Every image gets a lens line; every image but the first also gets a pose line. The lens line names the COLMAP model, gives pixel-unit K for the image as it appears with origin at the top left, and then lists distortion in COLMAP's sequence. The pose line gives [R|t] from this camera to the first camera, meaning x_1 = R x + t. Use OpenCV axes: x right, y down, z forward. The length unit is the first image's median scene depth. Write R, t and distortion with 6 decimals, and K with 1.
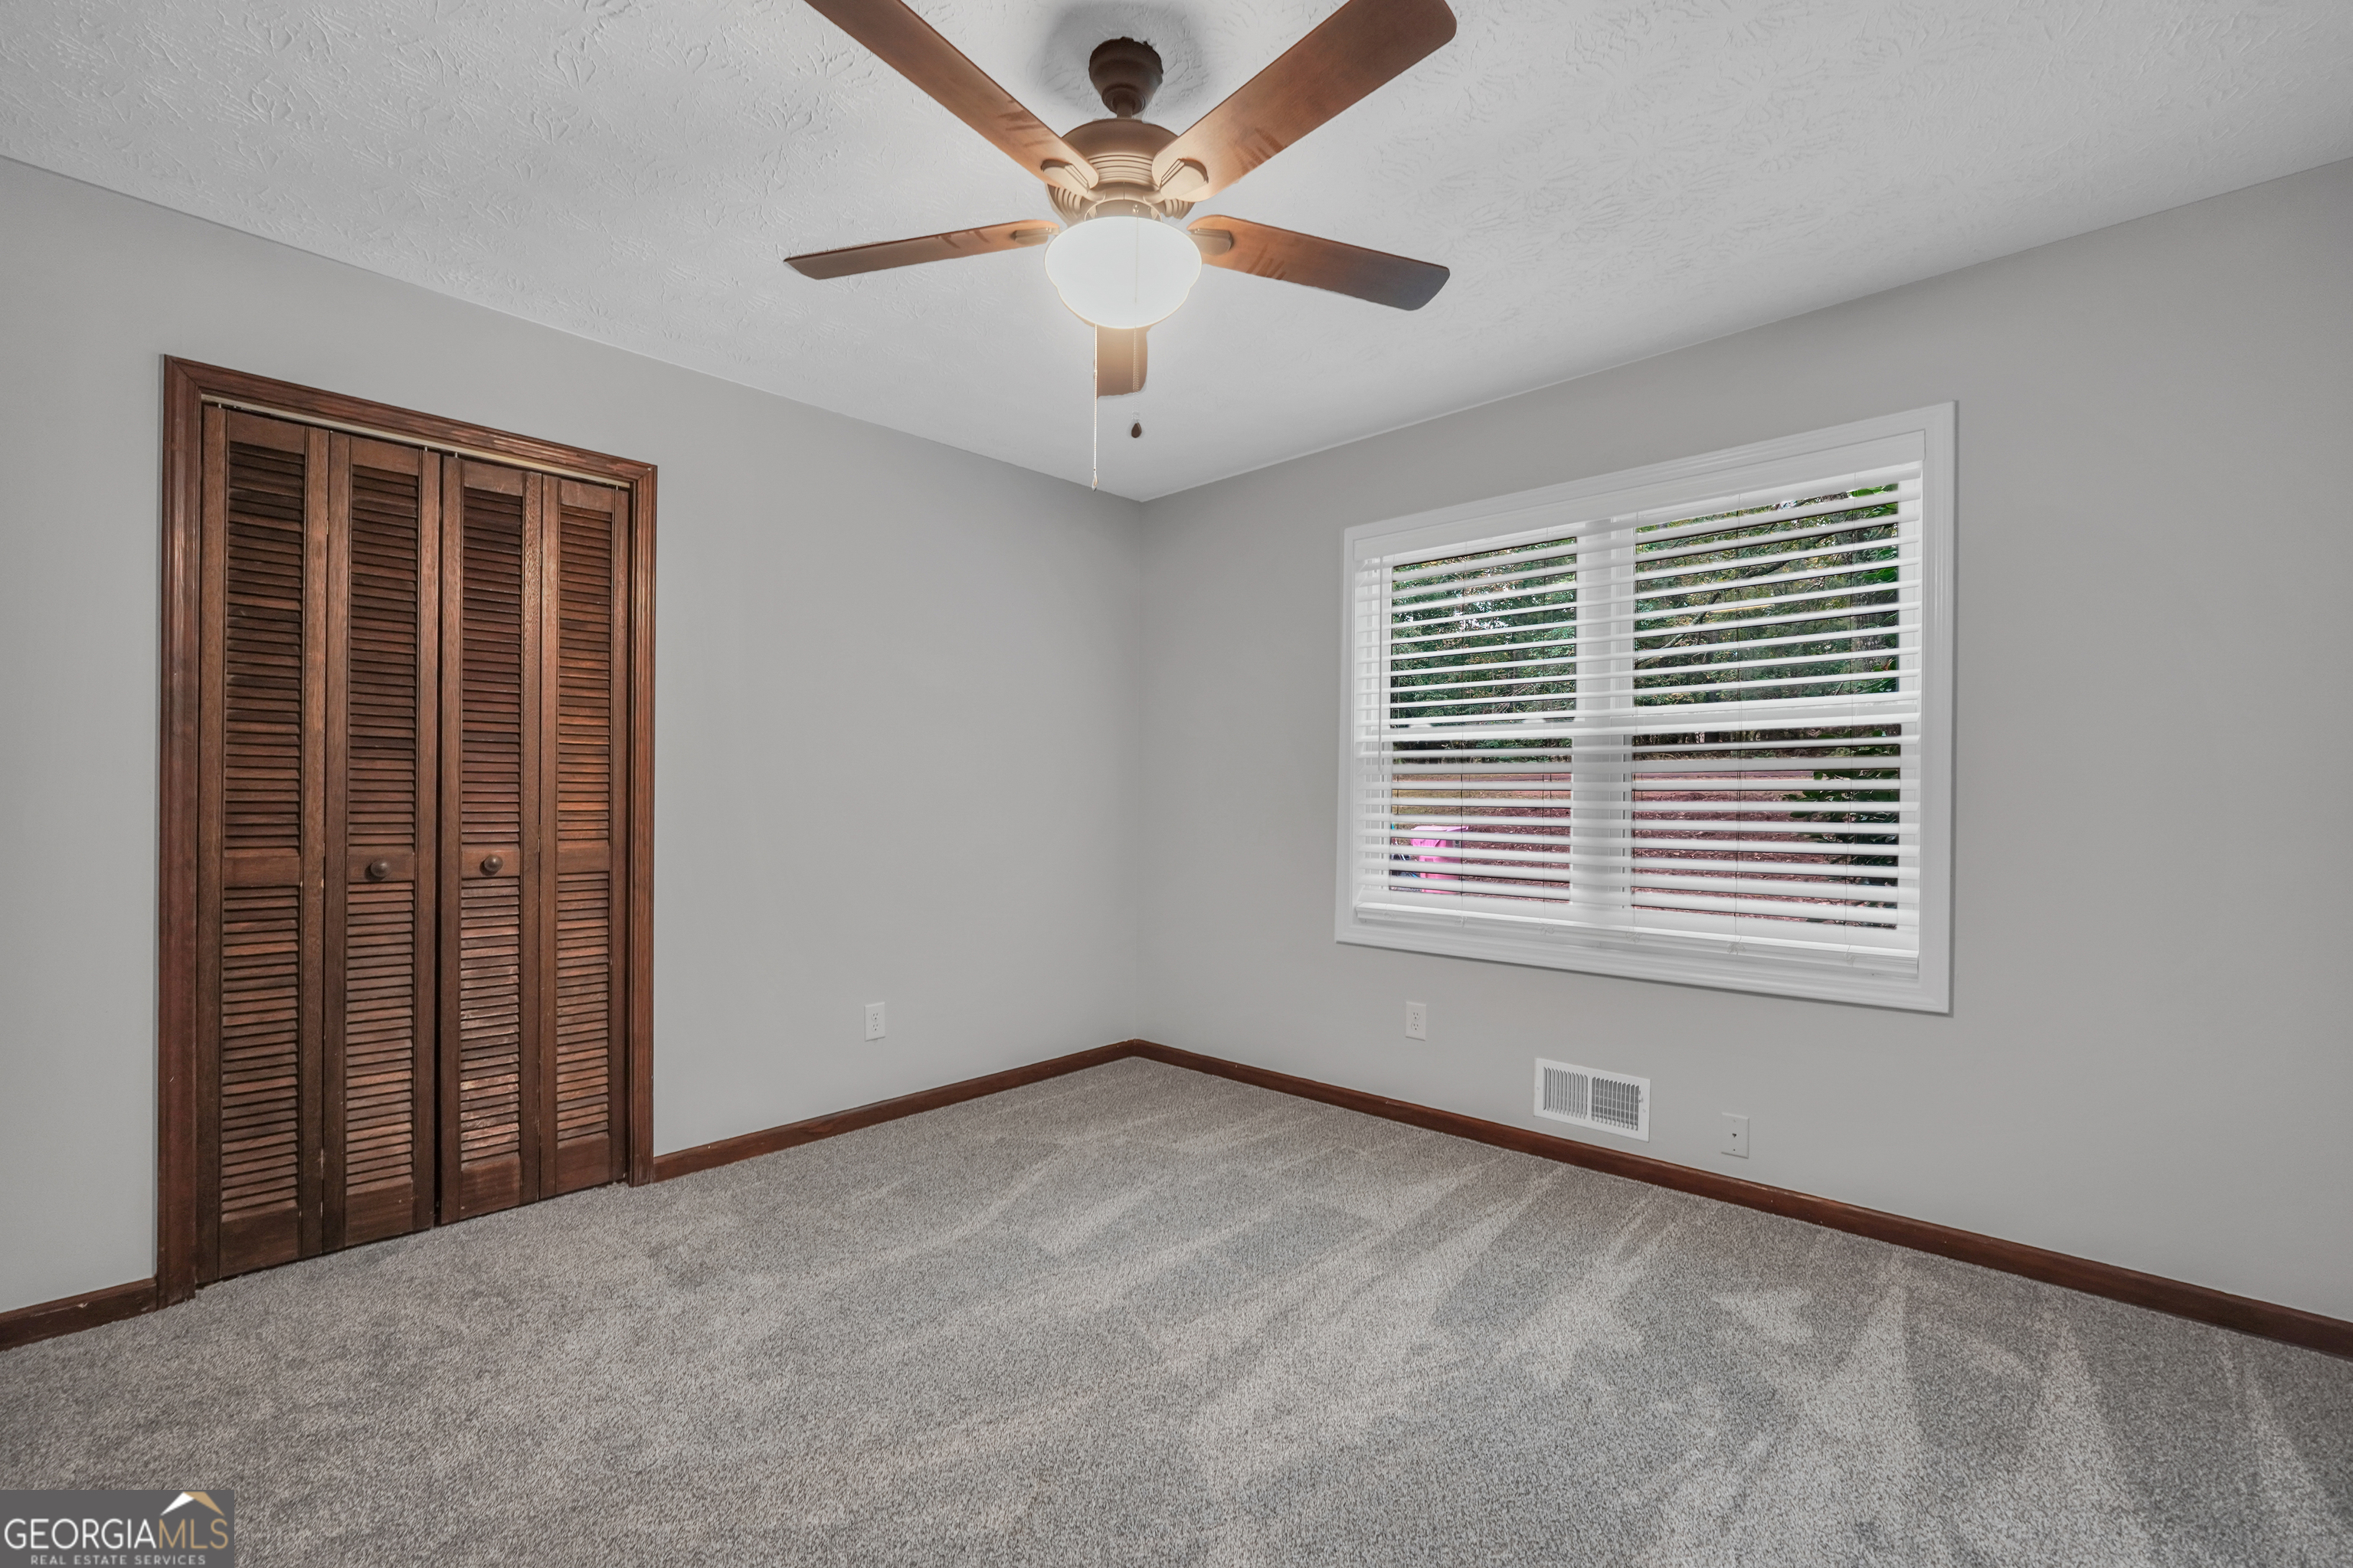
lens RADIAL K [[1004.2, 0, 1160.9], [0, 1004.2, 764.5], [0, 0, 1]] dist [-0.017420, 0.007975]
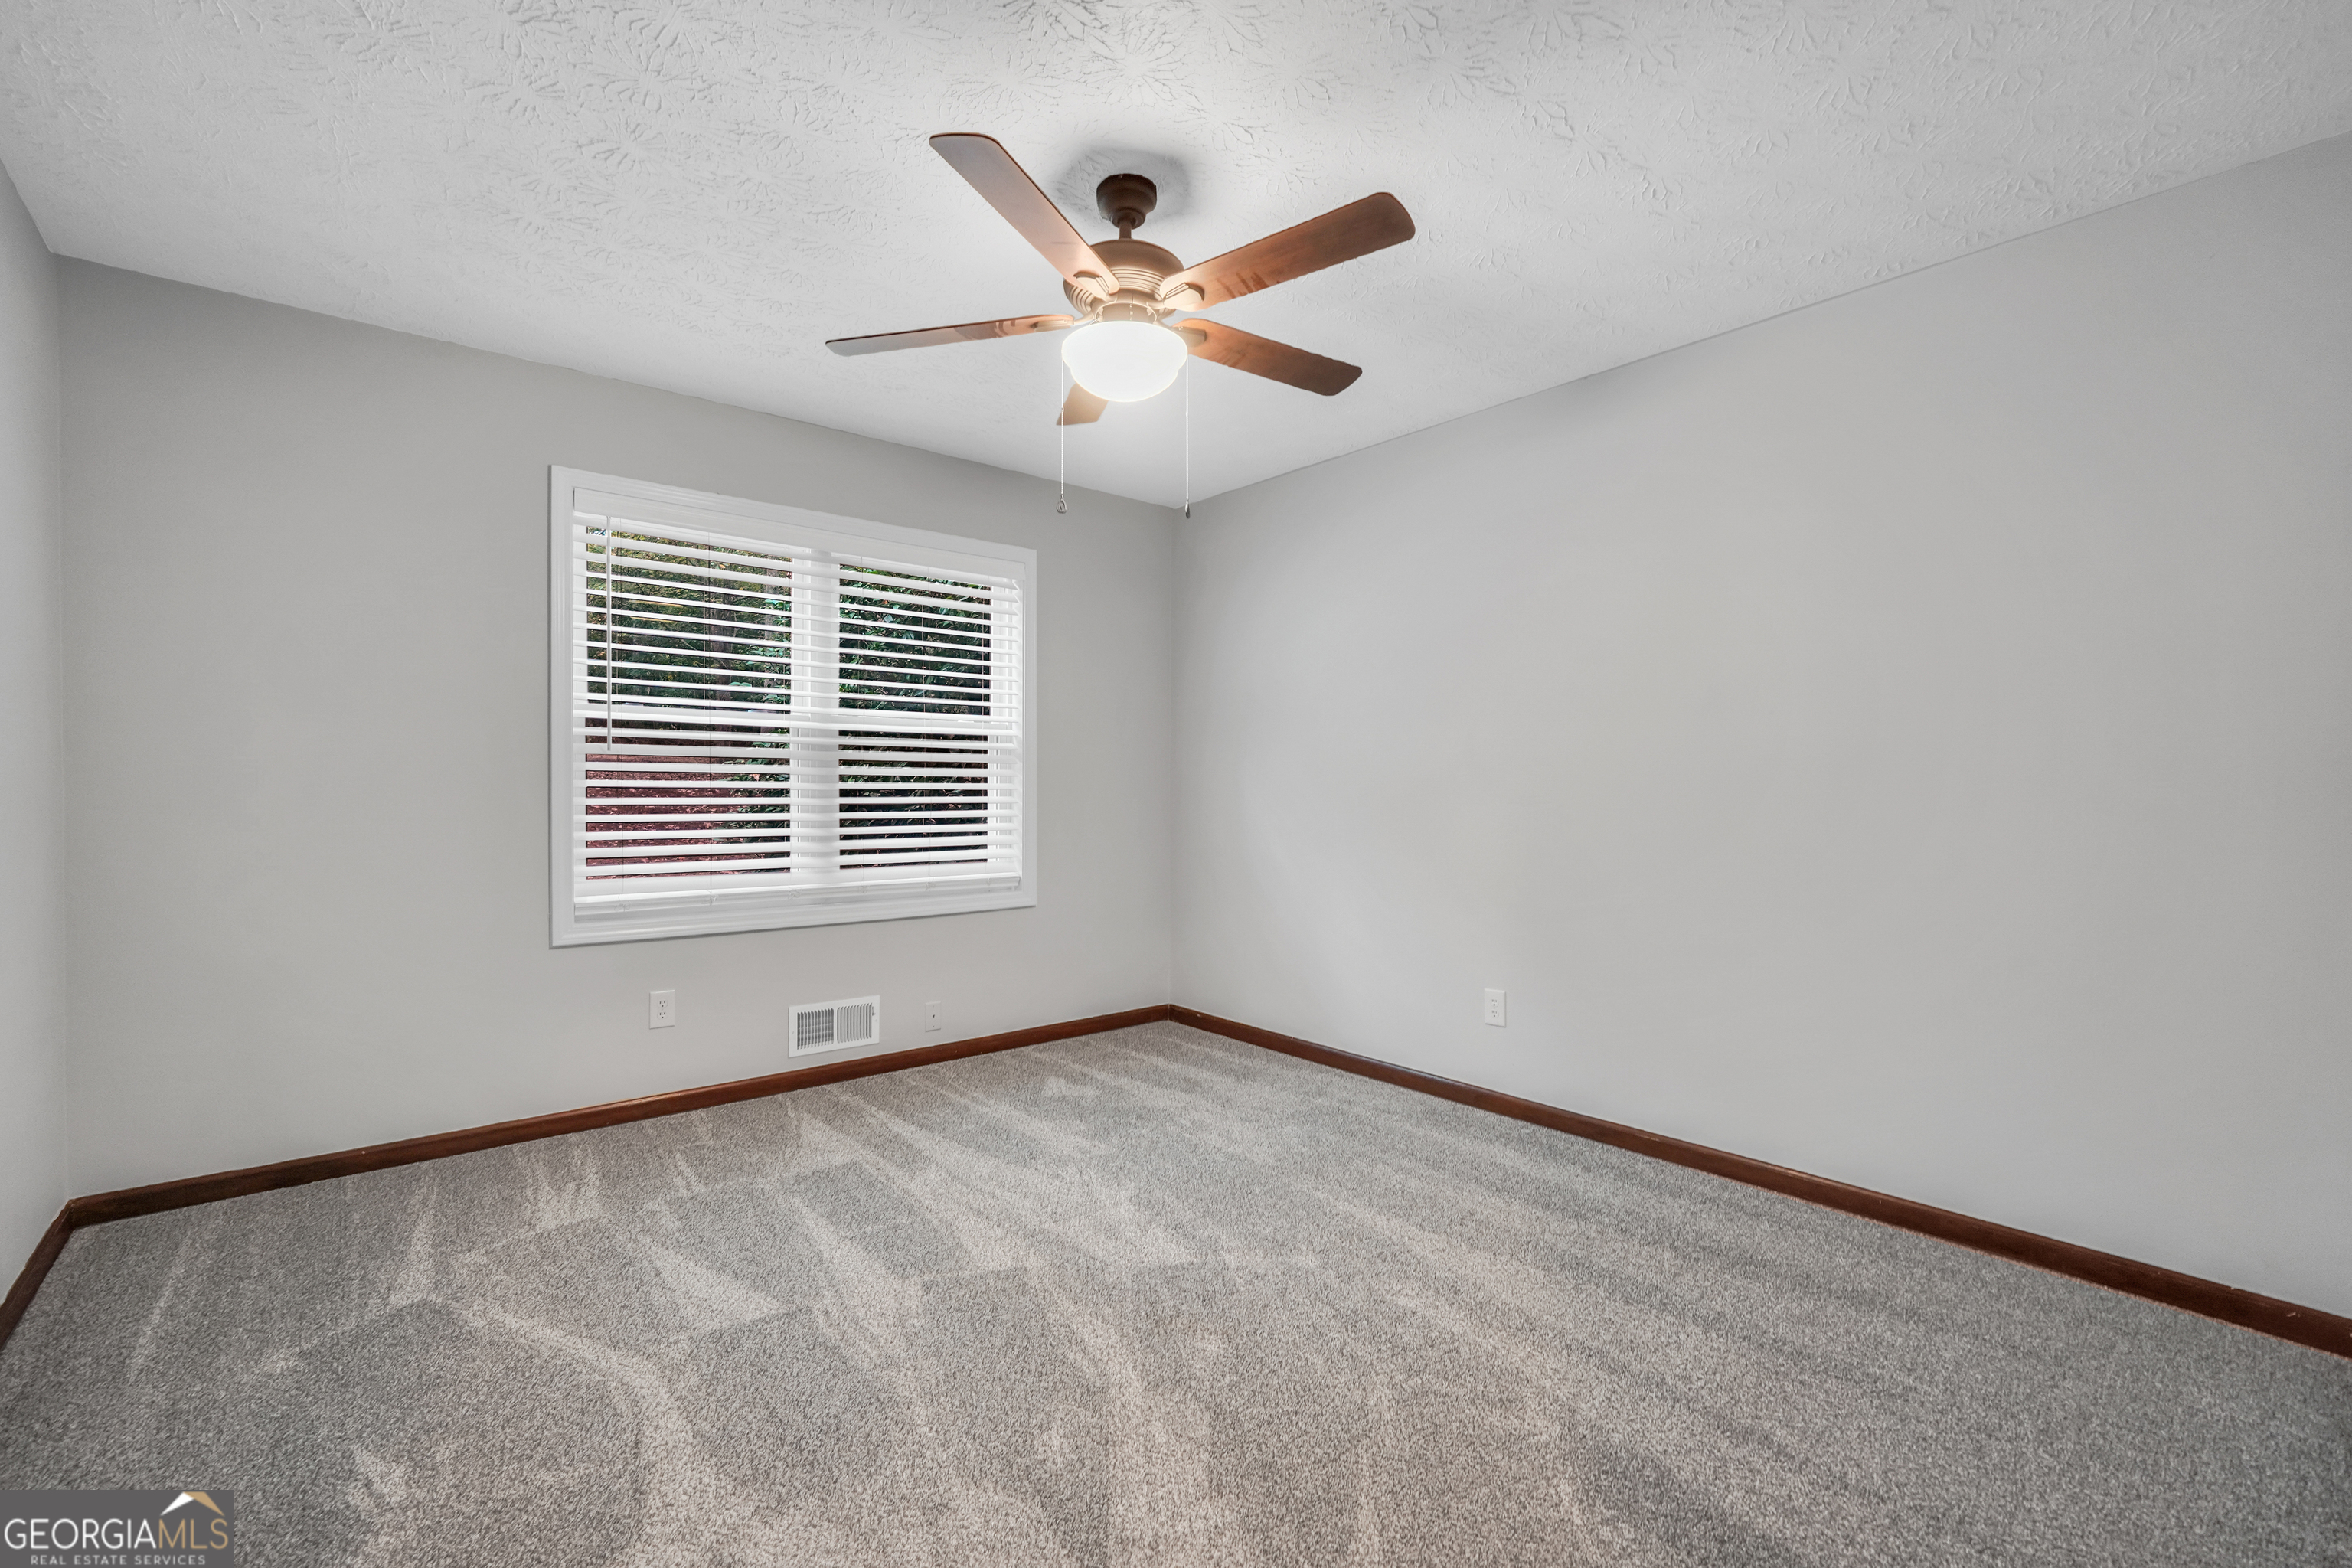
lens RADIAL K [[1003.8, 0, 1160.4], [0, 1003.8, 764.5], [0, 0, 1]] dist [-0.017420, 0.007975]
pose [[0.119736, 0.014716, 0.992697, -0.806046], [-0.038578, 0.999204, -0.010159, 0.011870], [-0.992056, -0.037080, 0.120209, 0.508704]]
